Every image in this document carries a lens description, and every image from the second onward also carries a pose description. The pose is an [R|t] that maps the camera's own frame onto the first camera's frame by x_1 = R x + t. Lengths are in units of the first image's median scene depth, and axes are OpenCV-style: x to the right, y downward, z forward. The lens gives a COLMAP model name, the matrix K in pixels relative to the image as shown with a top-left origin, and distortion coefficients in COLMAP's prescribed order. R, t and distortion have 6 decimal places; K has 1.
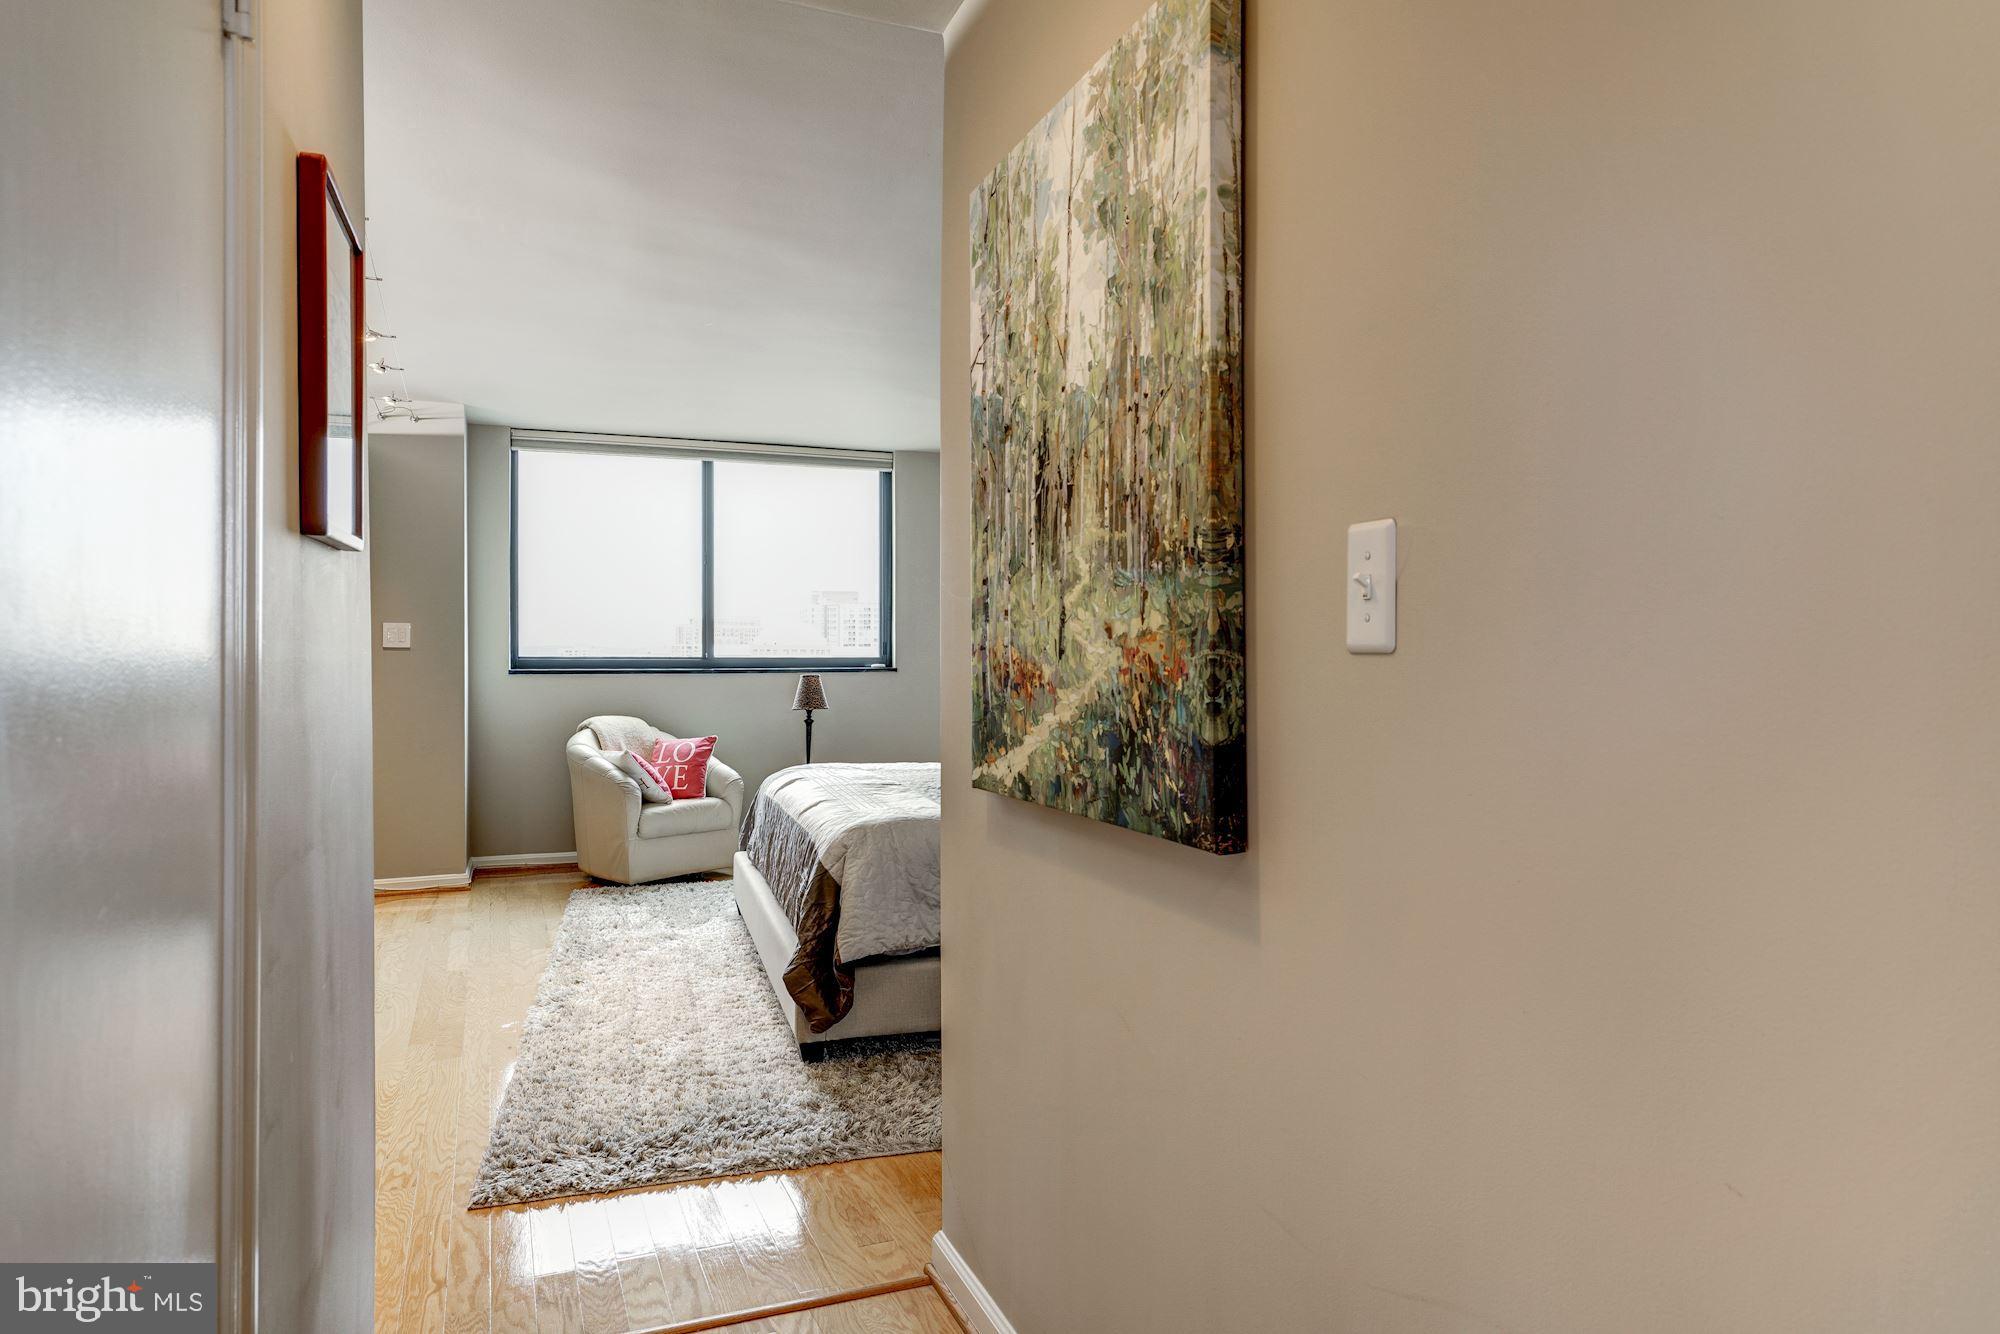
lens RADIAL K [[1173.6, 0, 1000.0], [0, 1173.6, 667.0], [0, 0, 1]] dist [0.002338, -0.000265]
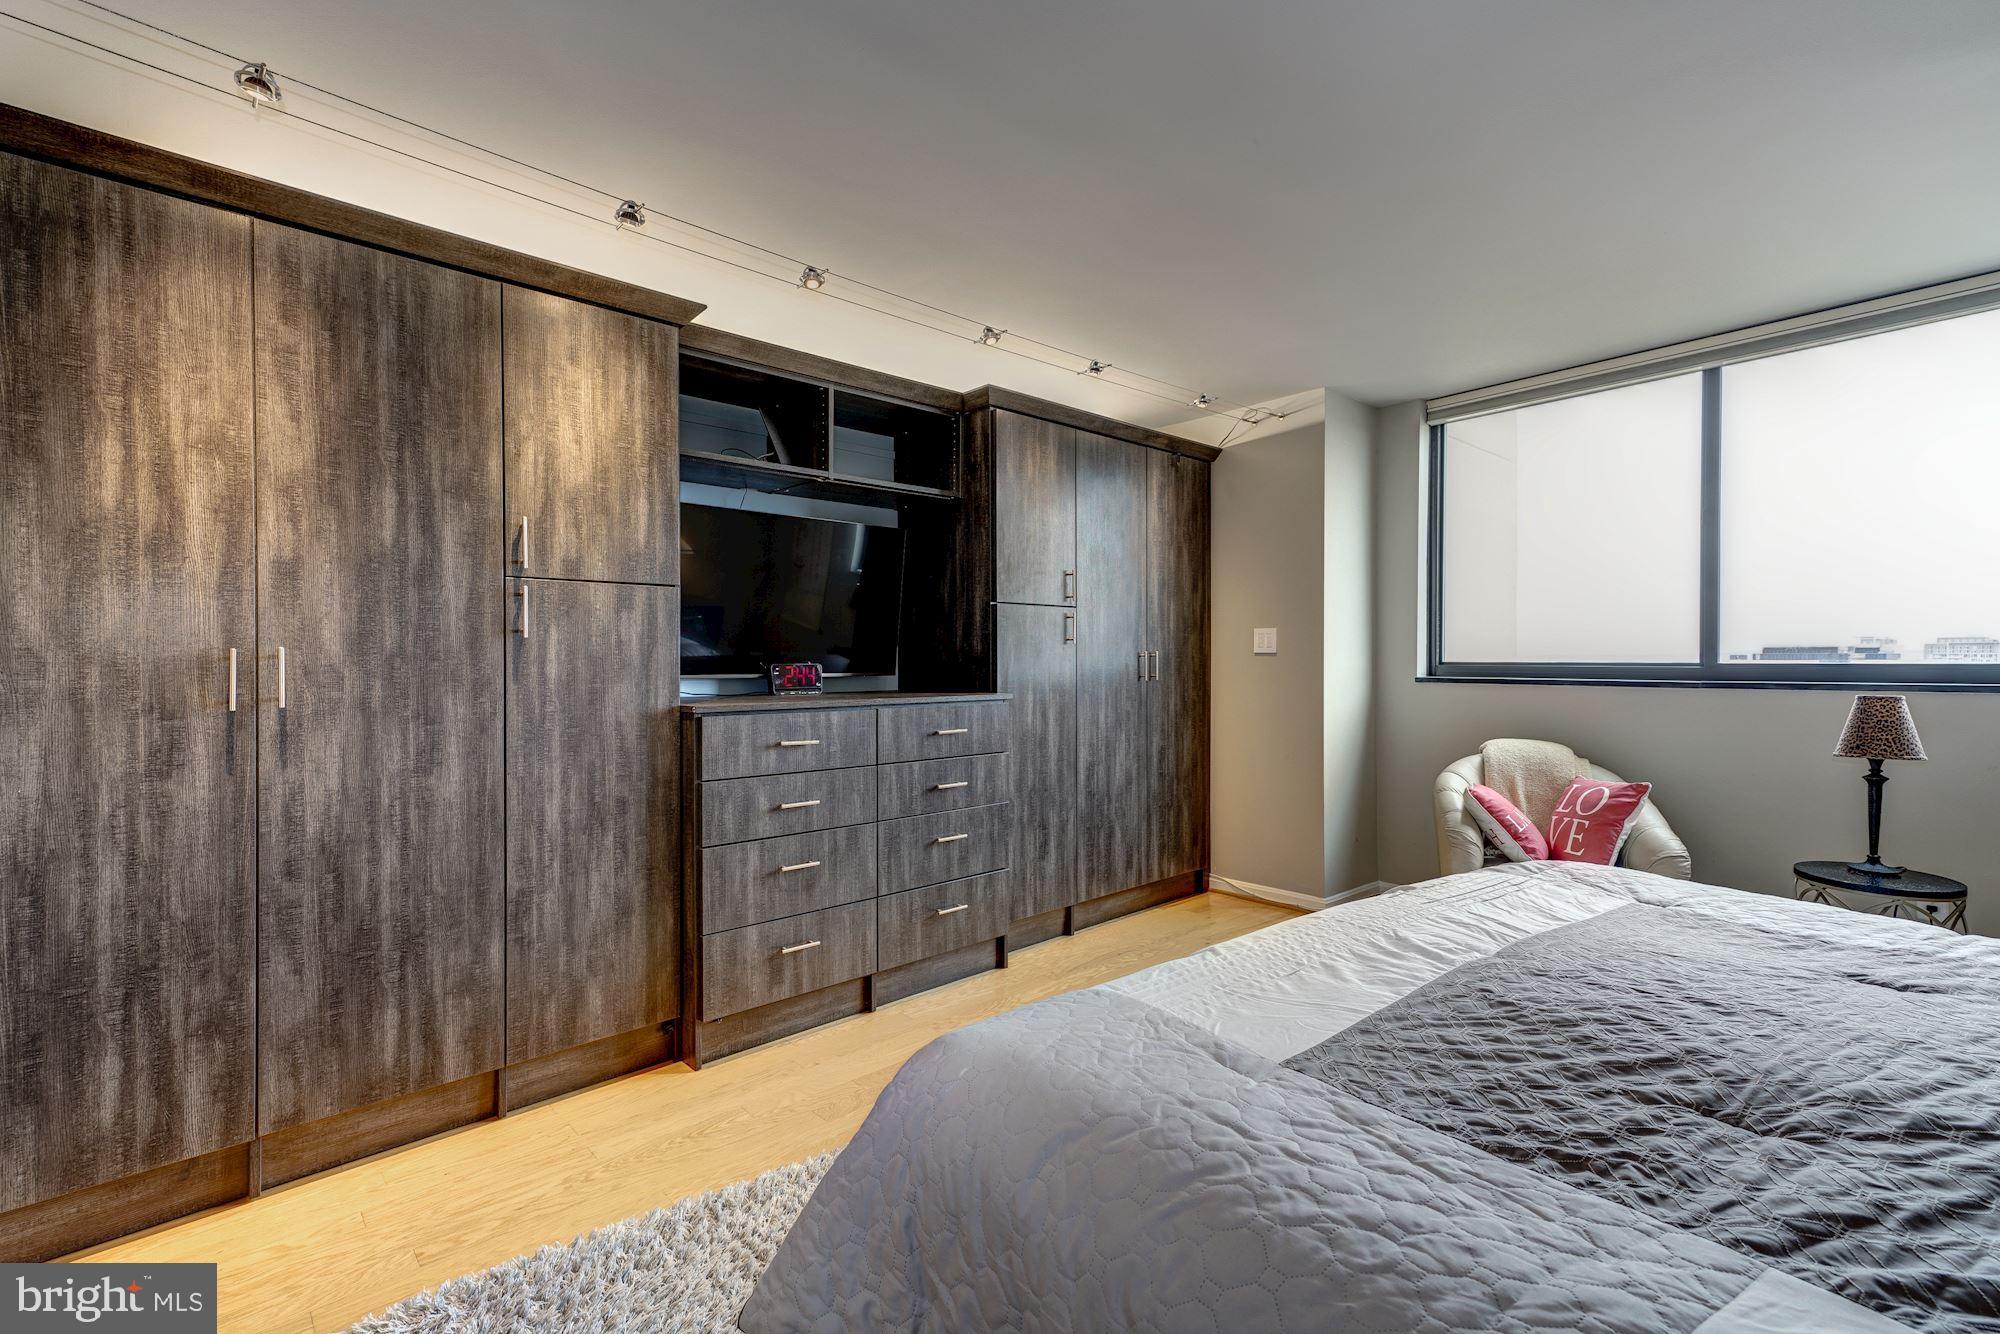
lens RADIAL K [[882.5, 0, 989.6], [0, 882.5, 669.8], [0, 0, 1]] dist [0.003784, 0.000267]
pose [[0.327435, 0.012293, -0.944794, 0.104624], [-0.008506, 0.999913, 0.010062, -0.006791], [0.944835, 0.004742, 0.327512, 0.494701]]
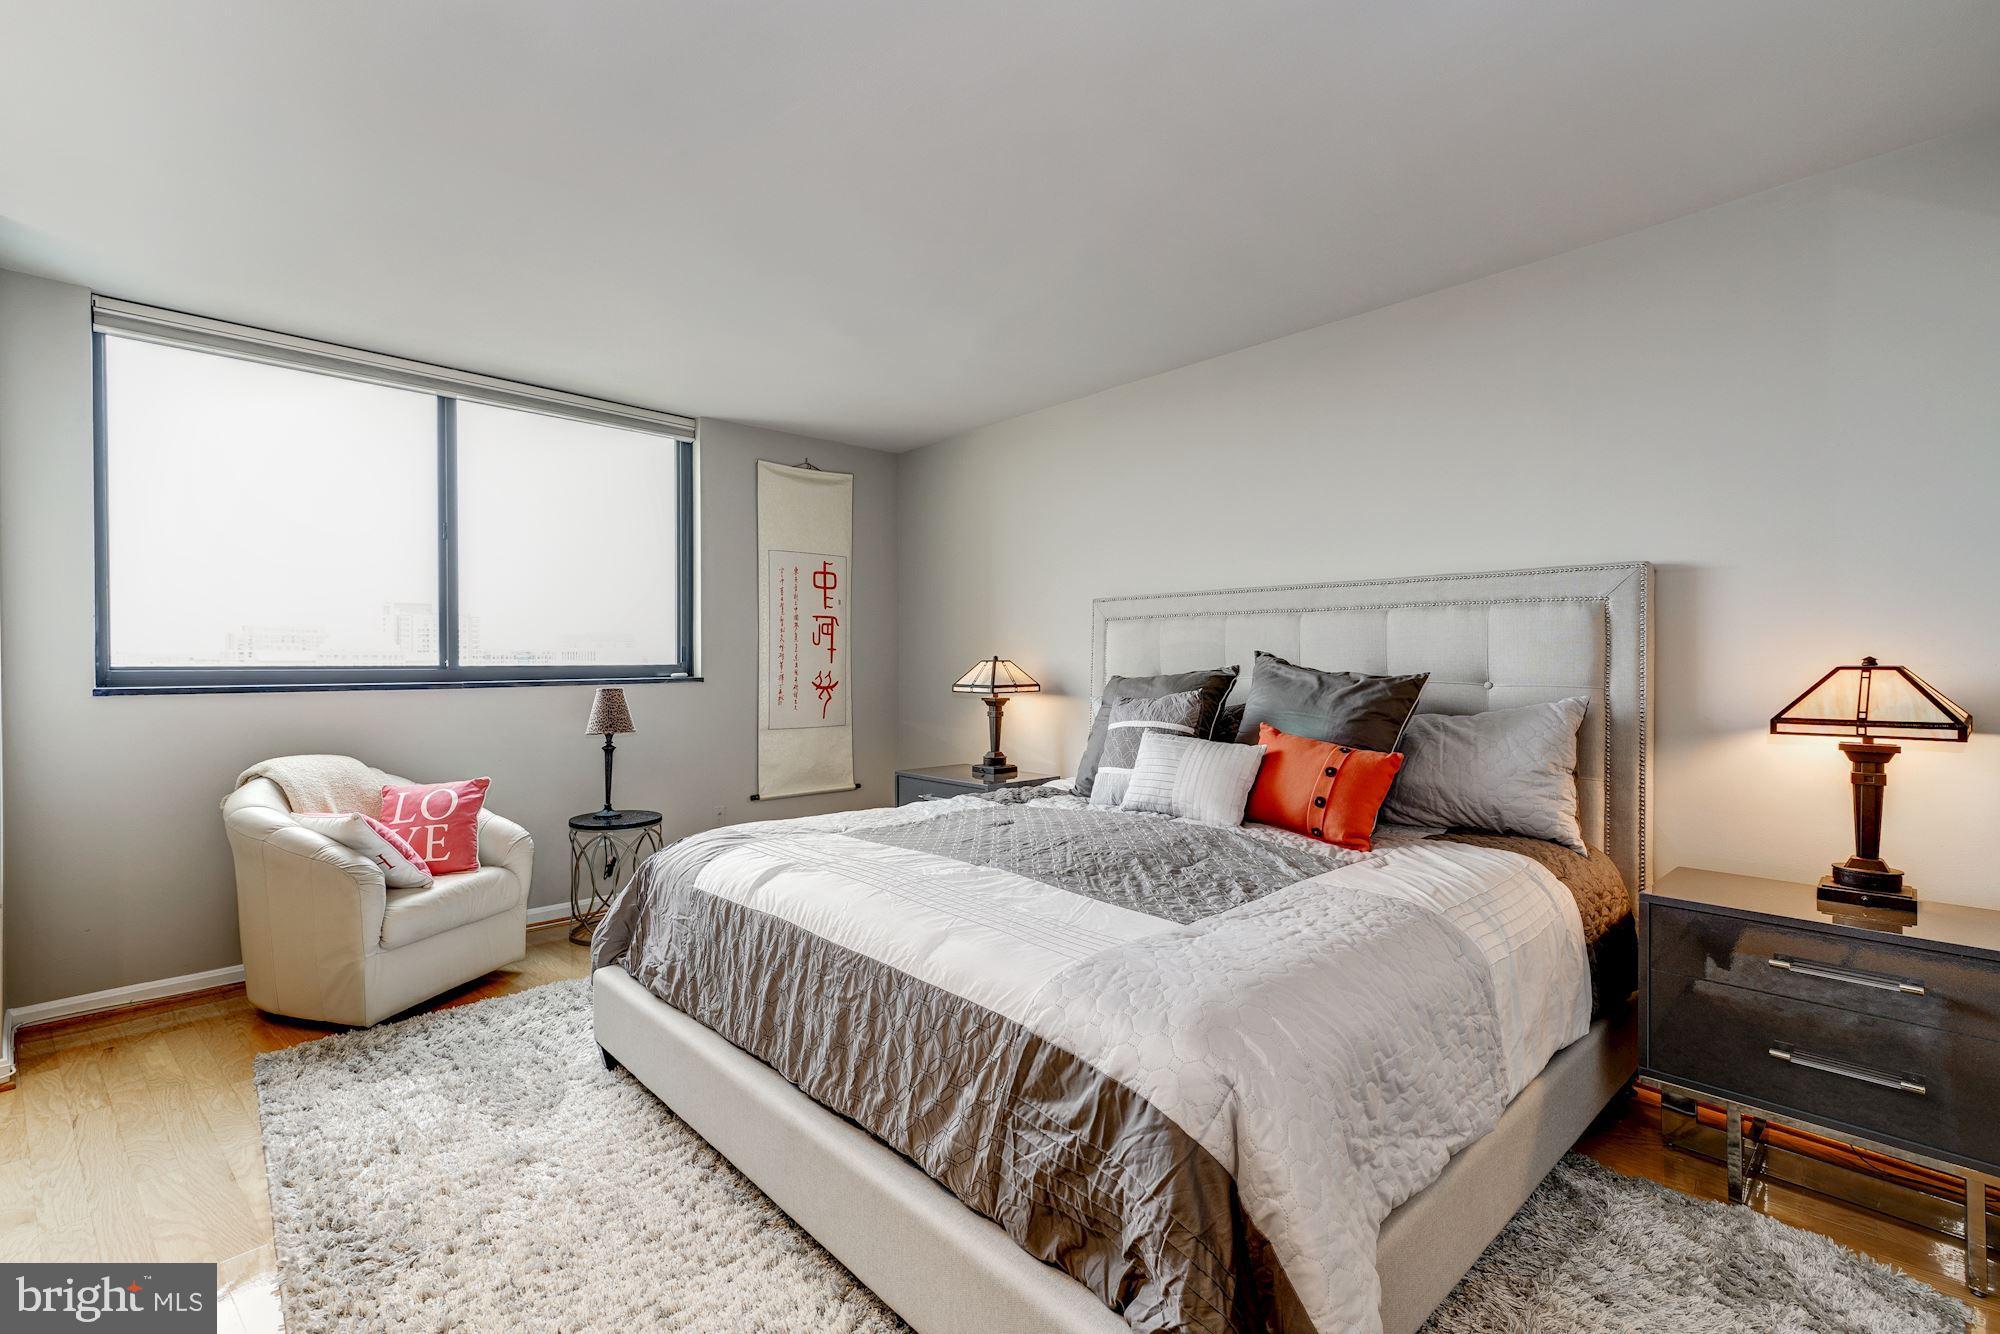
lens RADIAL K [[882.5, 0, 989.6], [0, 882.5, 669.8], [0, 0, 1]] dist [0.003784, 0.000267]
pose [[0.903741, -0.006298, 0.428033, -0.198419], [0.005531, 0.999980, 0.003035, -0.006064], [-0.428043, -0.000376, 0.903758, 0.393476]]
